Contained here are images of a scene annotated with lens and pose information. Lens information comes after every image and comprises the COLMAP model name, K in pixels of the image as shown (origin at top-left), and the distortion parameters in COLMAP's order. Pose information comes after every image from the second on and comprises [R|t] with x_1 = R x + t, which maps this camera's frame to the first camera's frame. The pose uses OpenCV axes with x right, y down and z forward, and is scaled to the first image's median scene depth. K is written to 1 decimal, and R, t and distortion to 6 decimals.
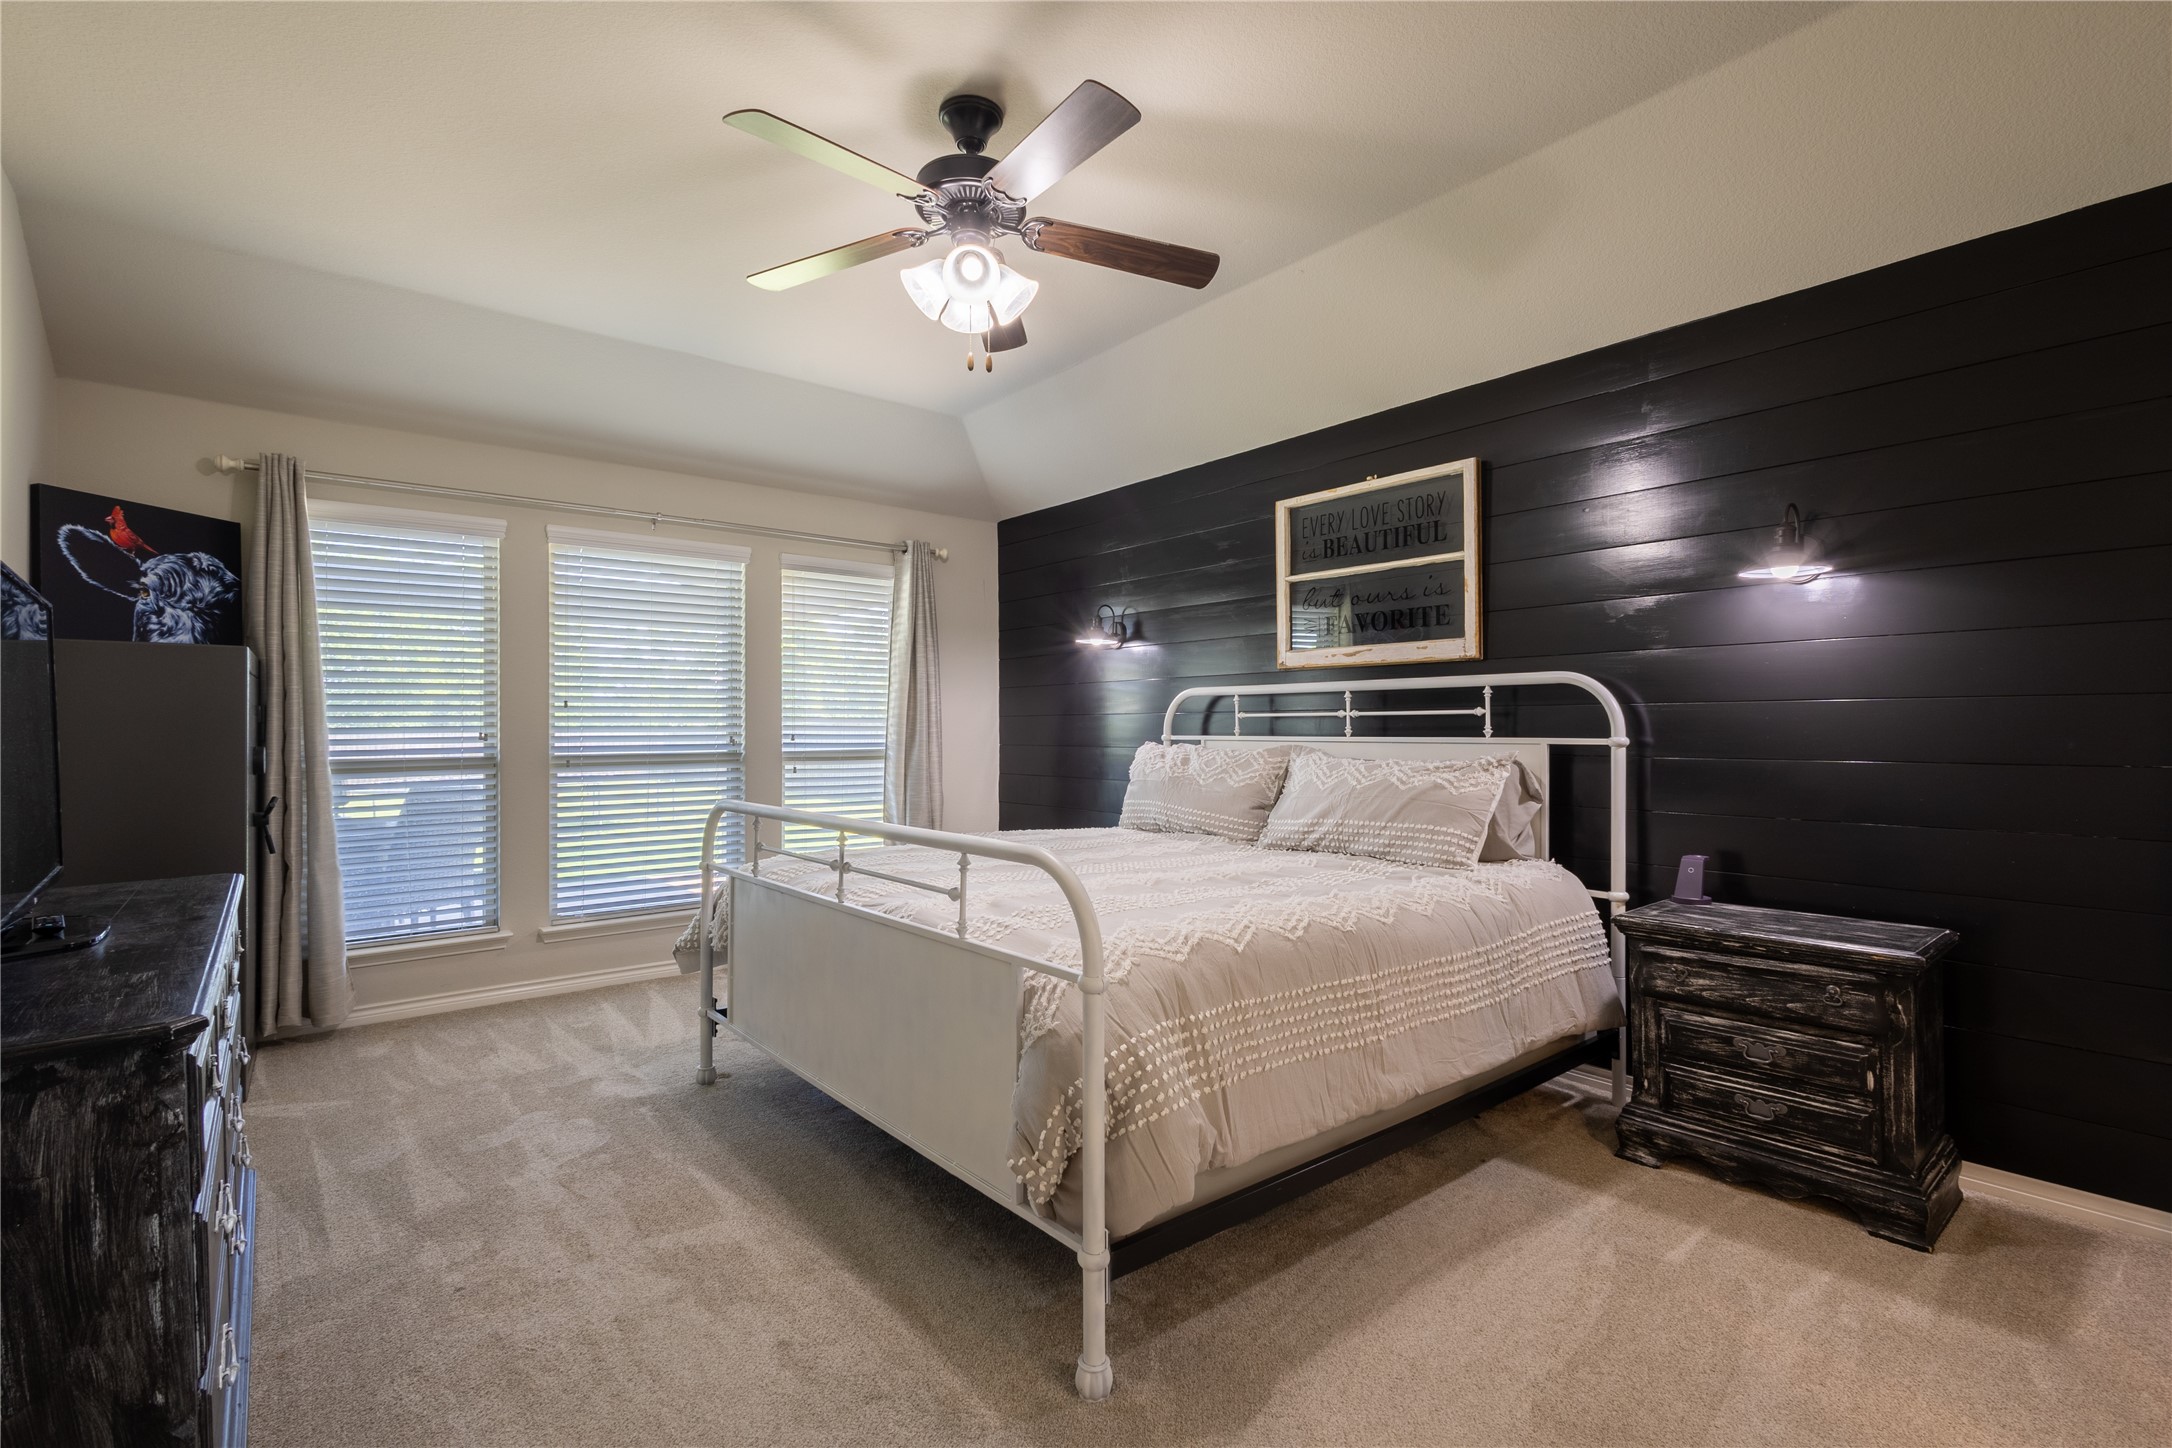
lens RADIAL K [[992.4, 0, 1087.1], [0, 992.4, 726.4], [0, 0, 1]] dist [0.014154, -0.005989]
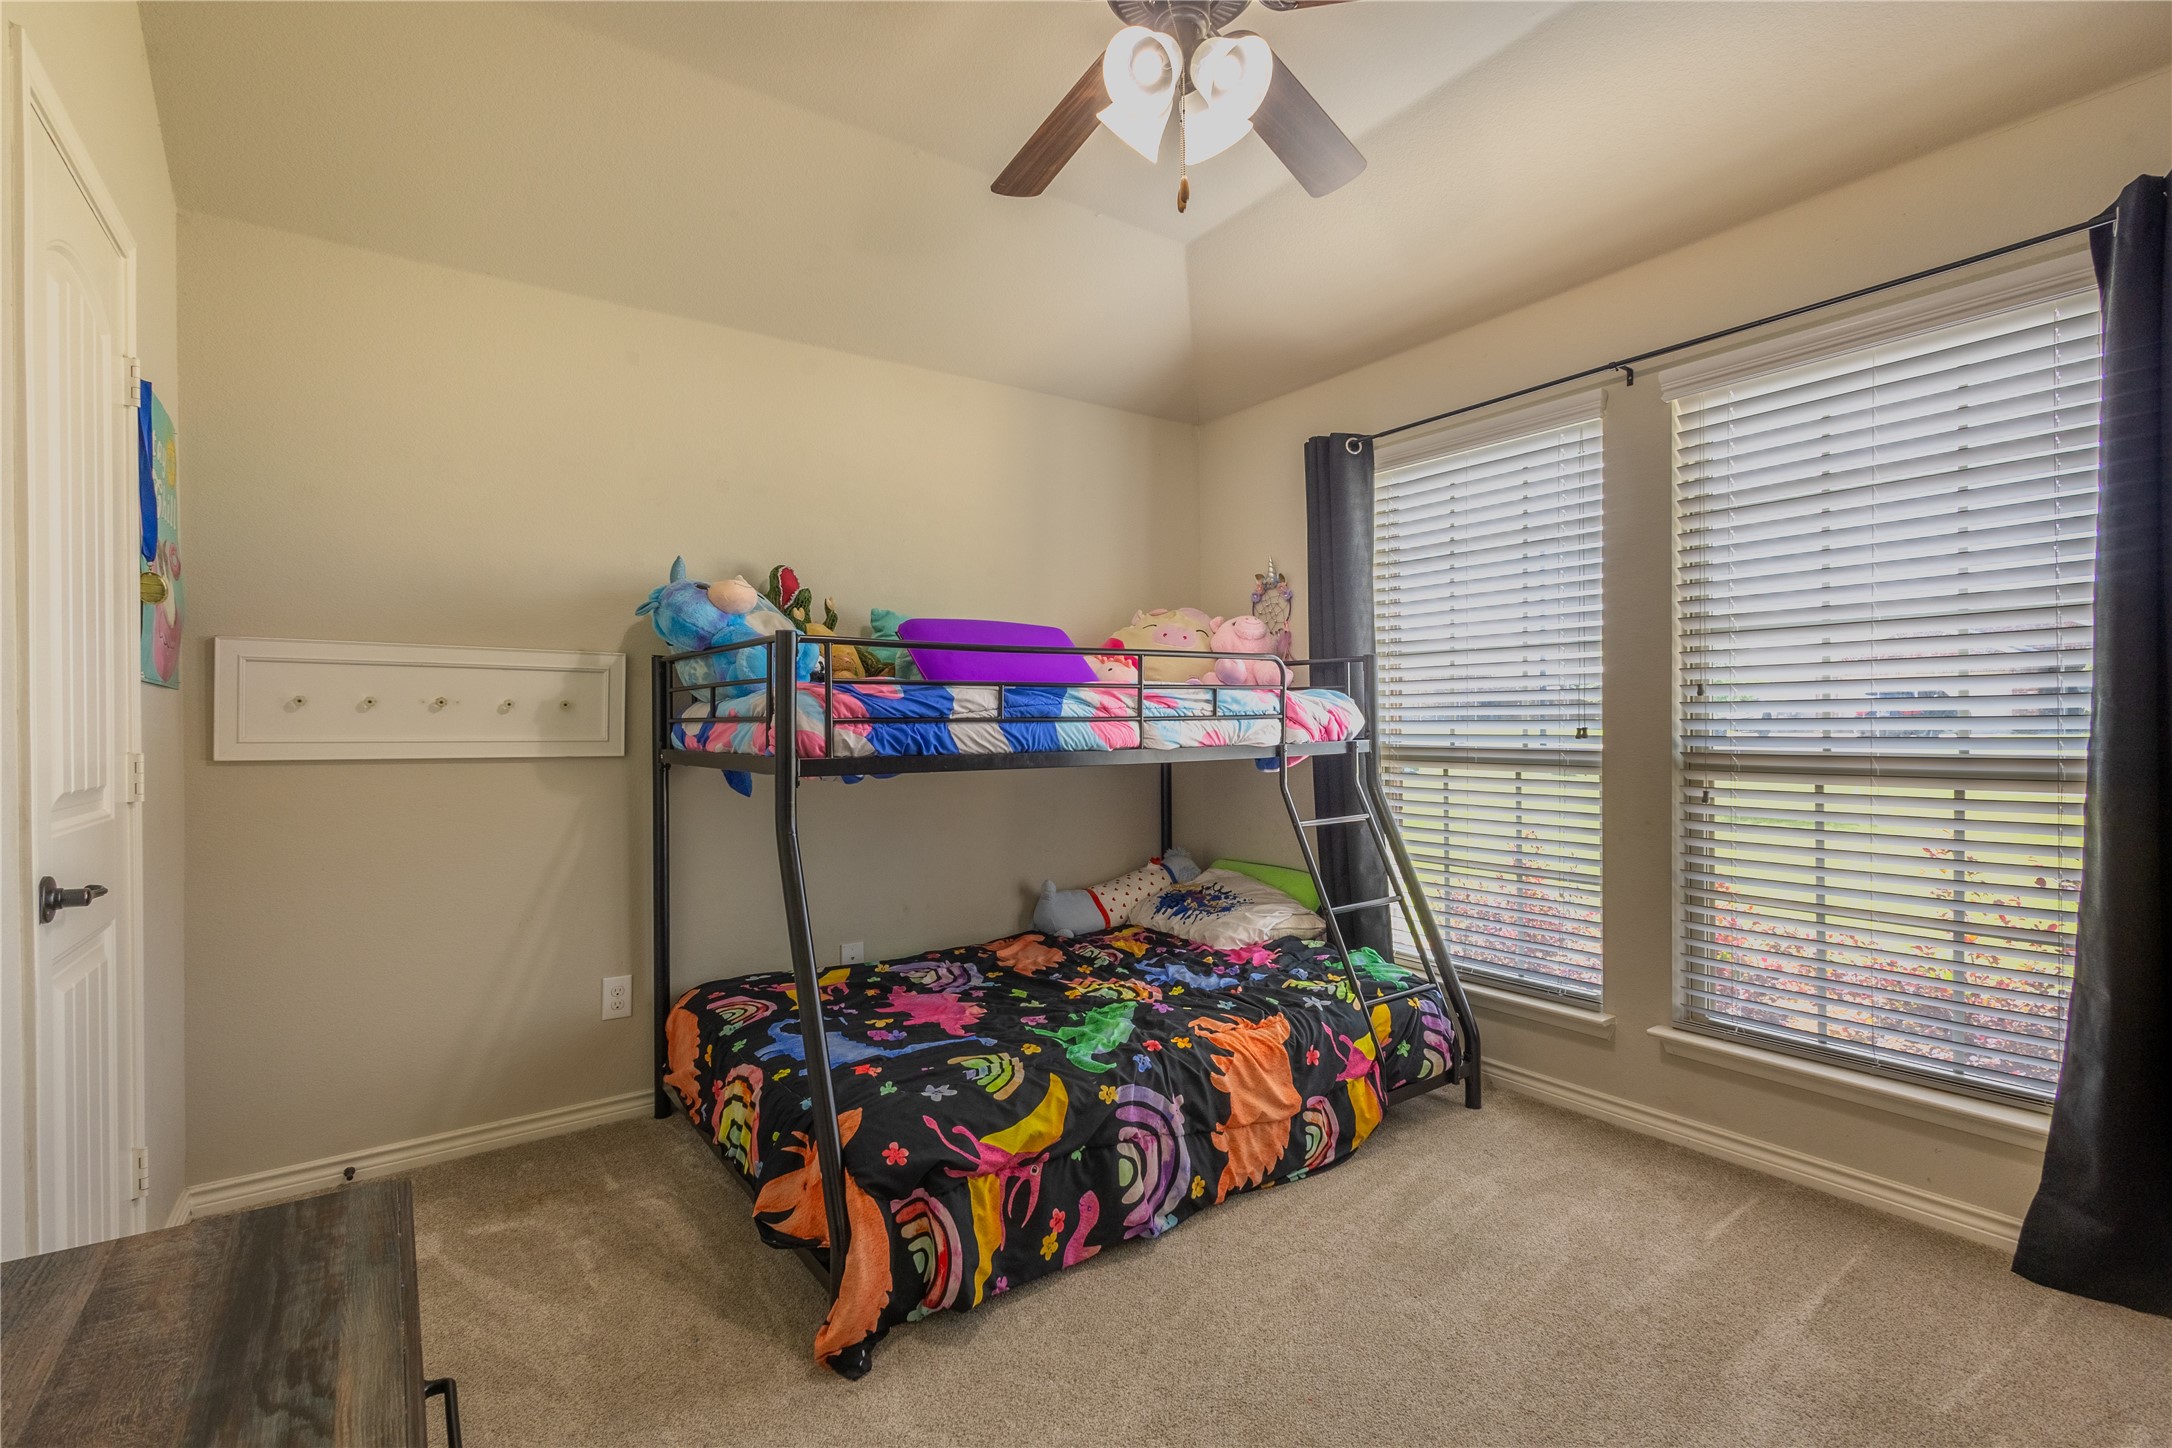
lens RADIAL K [[992.4, 0, 1084.7], [0, 992.4, 726.8], [0, 0, 1]] dist [0.014154, -0.005989]
pose [[-0.078336, 0.009991, -0.996877, 0.119153], [0.006737, 0.999932, 0.009492, 0.005846], [0.996904, -0.005973, -0.078398, 0.687837]]
